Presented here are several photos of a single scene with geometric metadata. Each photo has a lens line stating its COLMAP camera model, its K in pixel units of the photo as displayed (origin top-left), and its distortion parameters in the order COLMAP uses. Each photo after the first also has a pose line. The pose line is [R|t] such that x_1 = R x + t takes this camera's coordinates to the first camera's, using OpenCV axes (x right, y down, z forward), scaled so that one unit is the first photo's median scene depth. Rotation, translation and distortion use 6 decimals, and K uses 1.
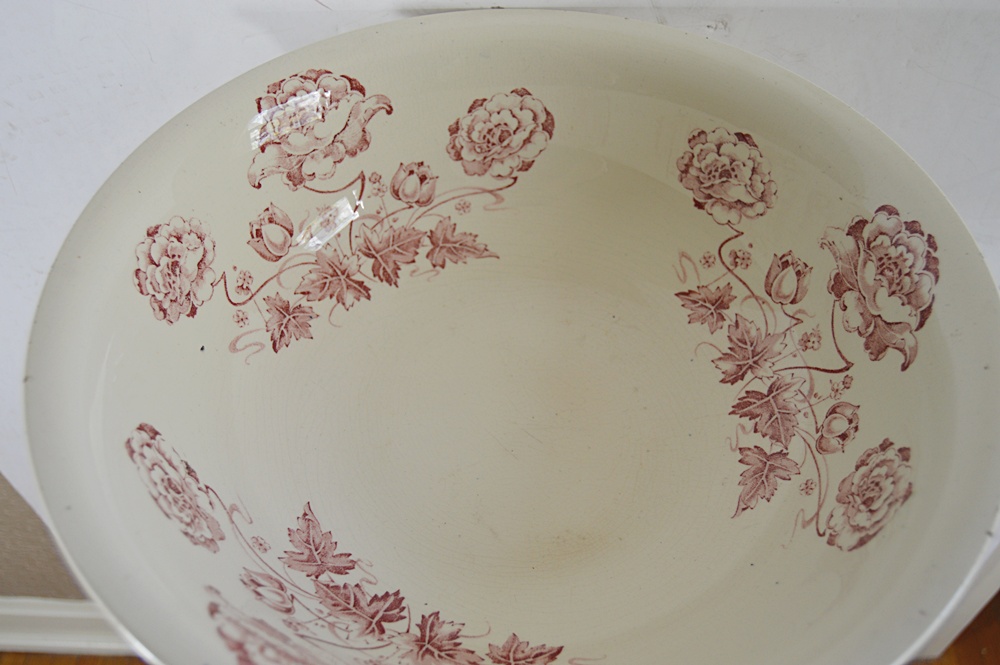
lens RADIAL K [[925.3, 0, 505.0], [0, 925.3, 324.5], [0, 0, 1]] dist [-0.062196, 0.000000]
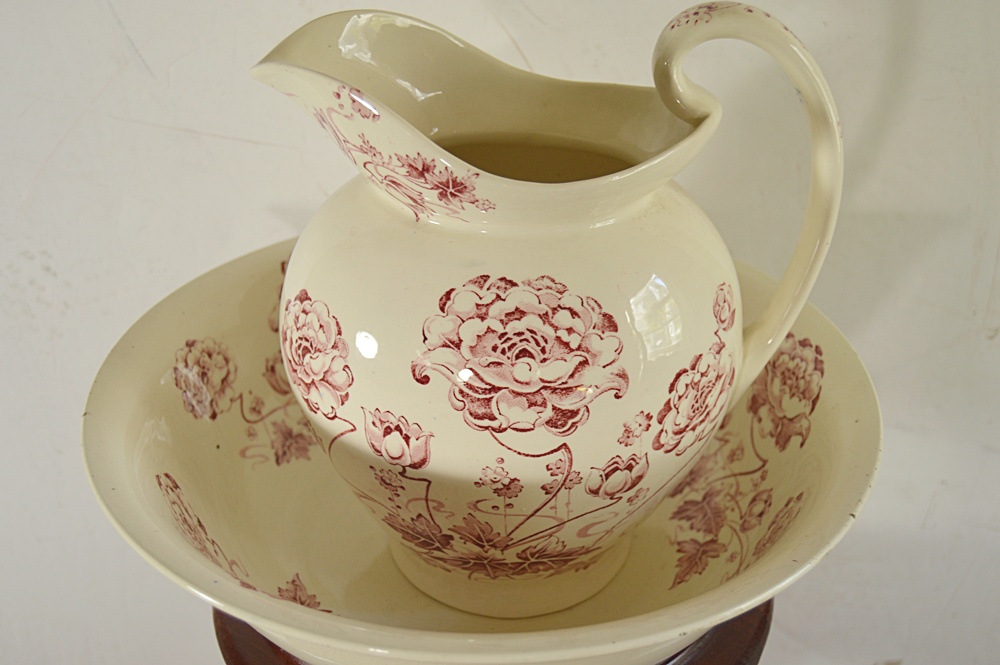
lens RADIAL K [[981.1, 0, 502.6], [0, 981.1, 339.5], [0, 0, 1]] dist [-0.050456, 0.000000]
pose [[0.999835, 0.017414, -0.005237, 0.041309], [-0.018157, 0.940374, -0.339657, 0.325296], [-0.000990, 0.339696, 0.940535, -0.232580]]
